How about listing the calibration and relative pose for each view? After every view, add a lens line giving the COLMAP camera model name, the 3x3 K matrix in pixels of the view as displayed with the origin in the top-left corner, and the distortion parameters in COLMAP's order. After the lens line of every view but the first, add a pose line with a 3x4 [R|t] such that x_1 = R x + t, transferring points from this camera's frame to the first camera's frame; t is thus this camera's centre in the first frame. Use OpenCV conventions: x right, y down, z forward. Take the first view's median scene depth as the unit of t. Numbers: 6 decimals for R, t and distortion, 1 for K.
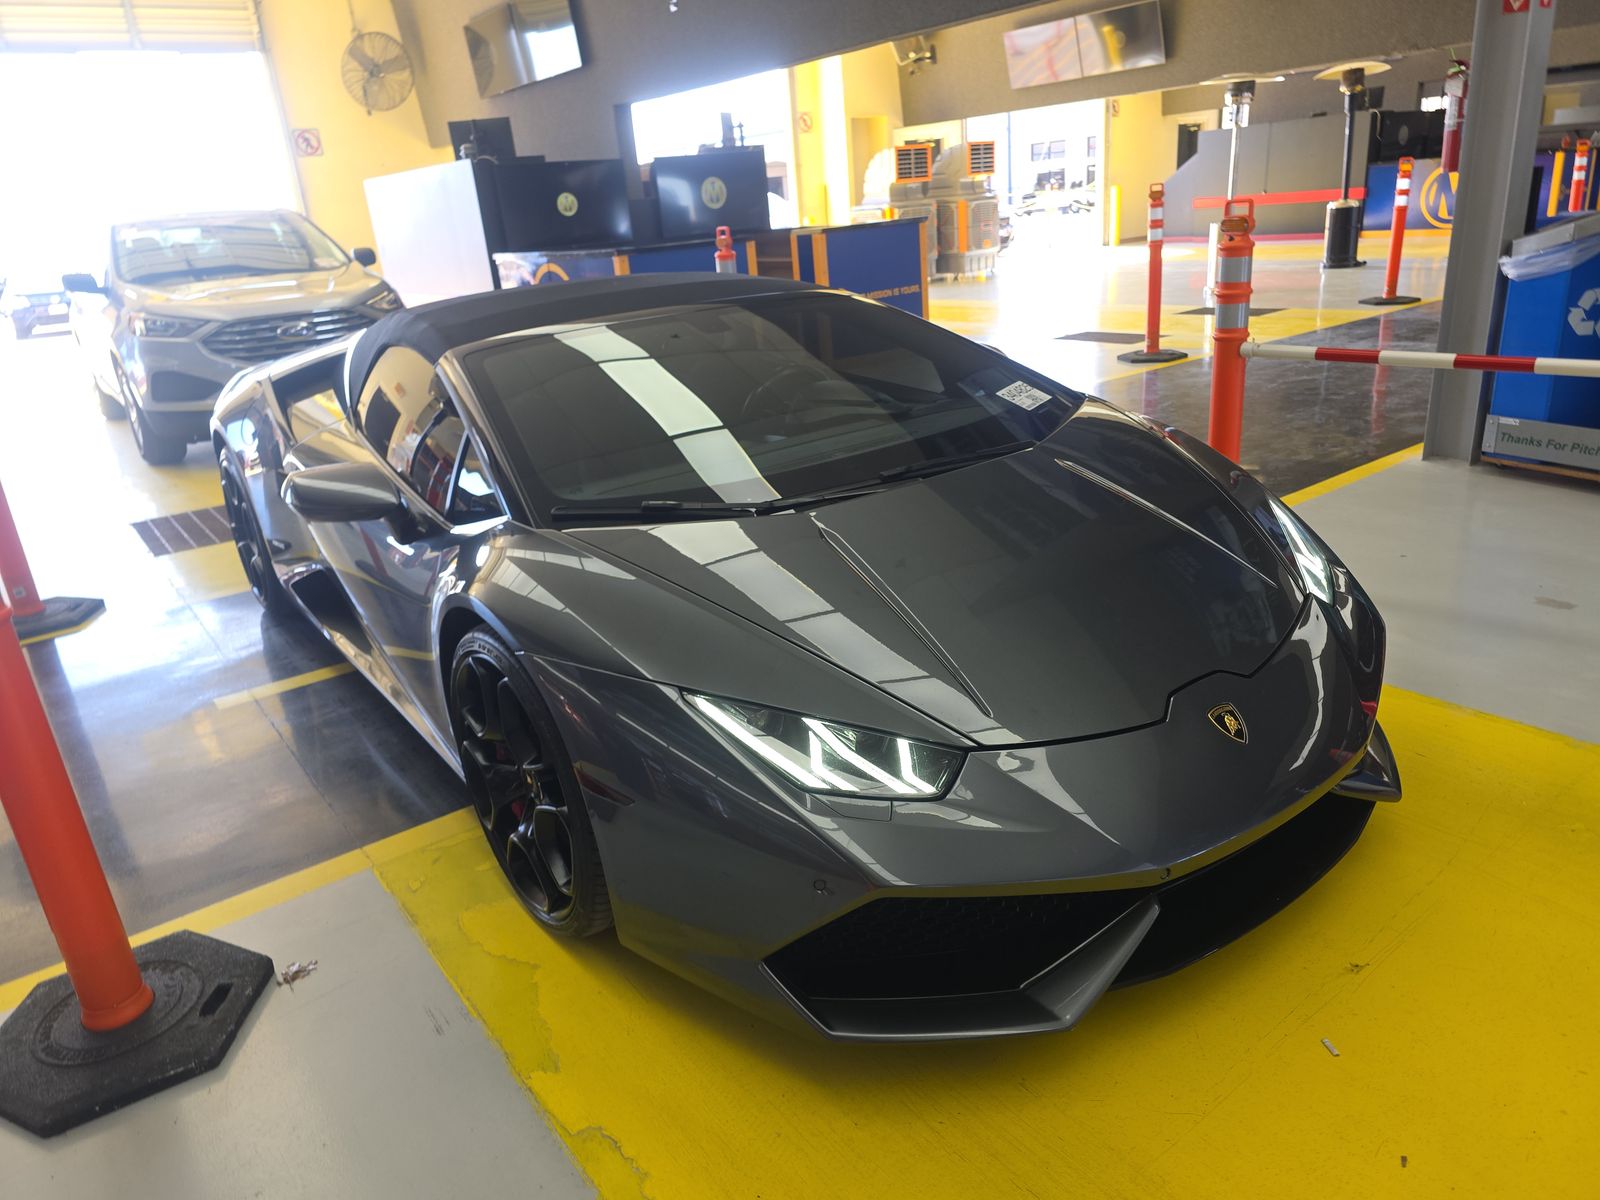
lens RADIAL K [[1064.8, 0, 800.0], [0, 1064.8, 600.0], [0, 0, 1]] dist [0.048157, -0.044770]
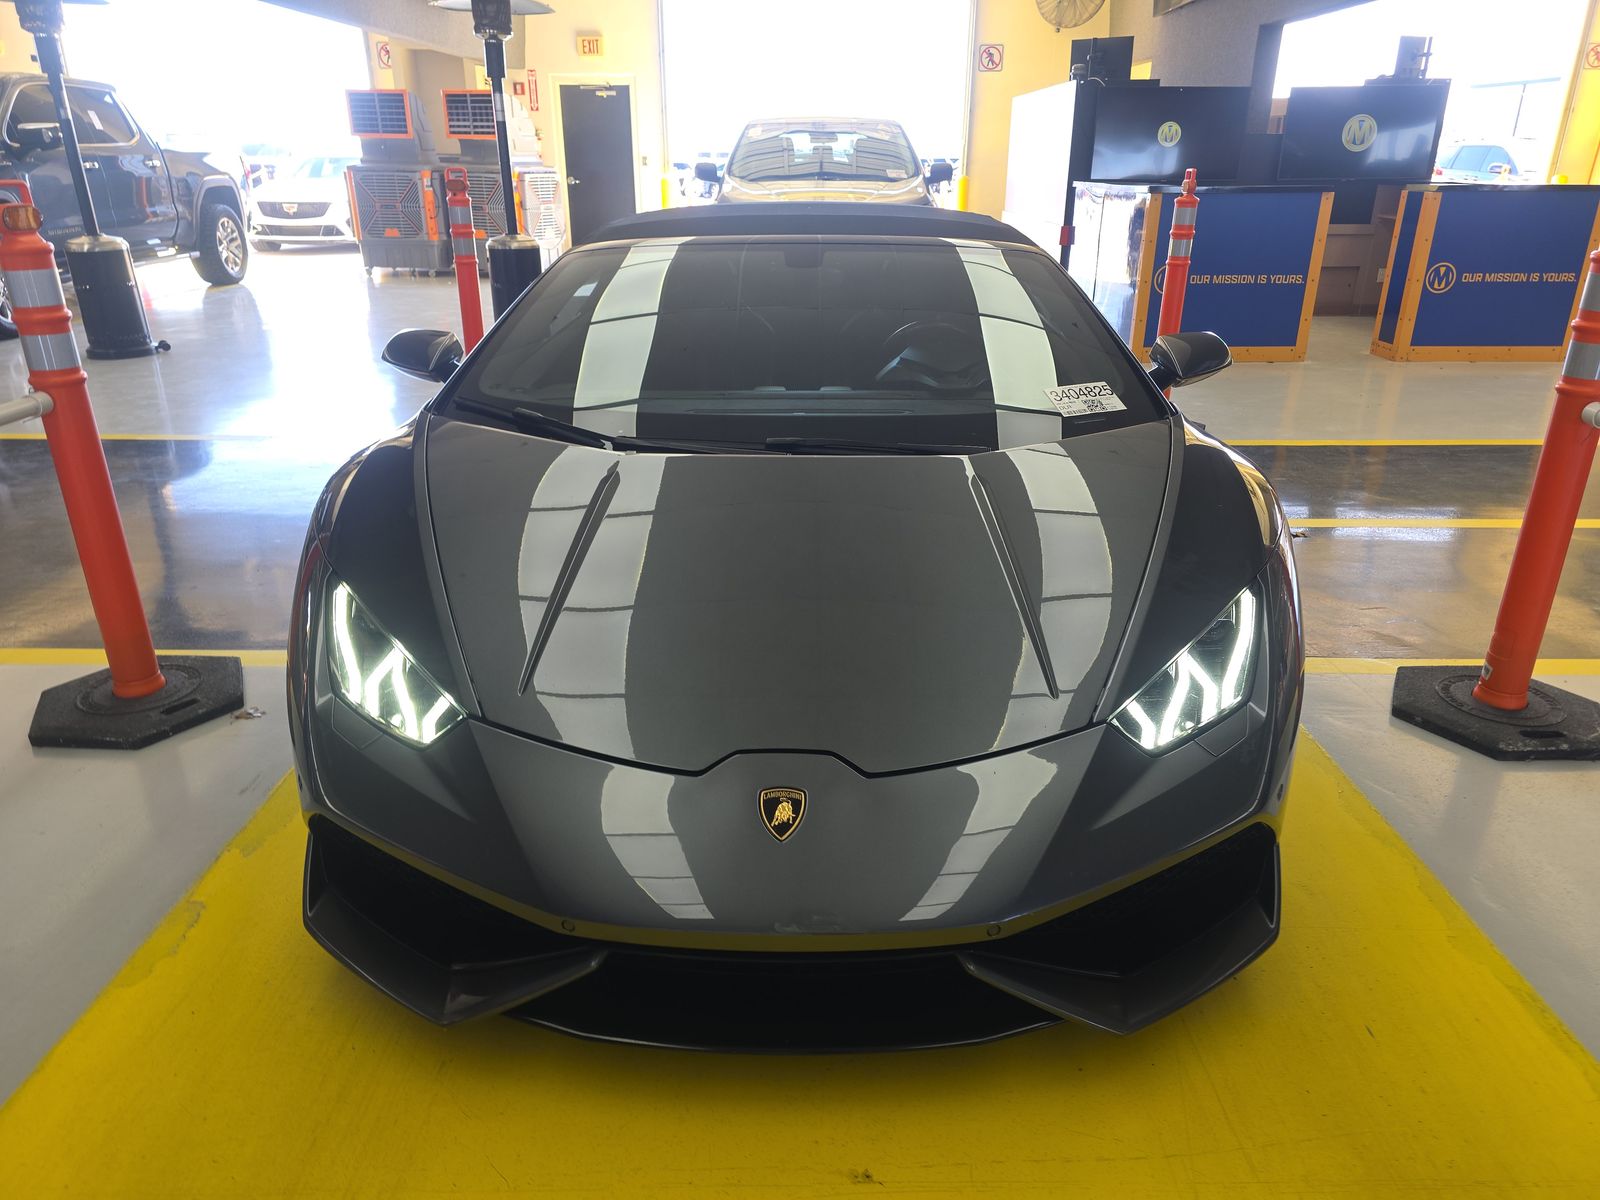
lens RADIAL K [[1064.8, 0, 800.0], [0, 1064.8, 600.0], [0, 0, 1]] dist [0.048157, -0.044770]
pose [[0.802383, 0.301544, -0.515027, 0.134426], [-0.269984, 0.953016, 0.137363, -0.026592], [0.532250, 0.028831, 0.846096, 0.054214]]
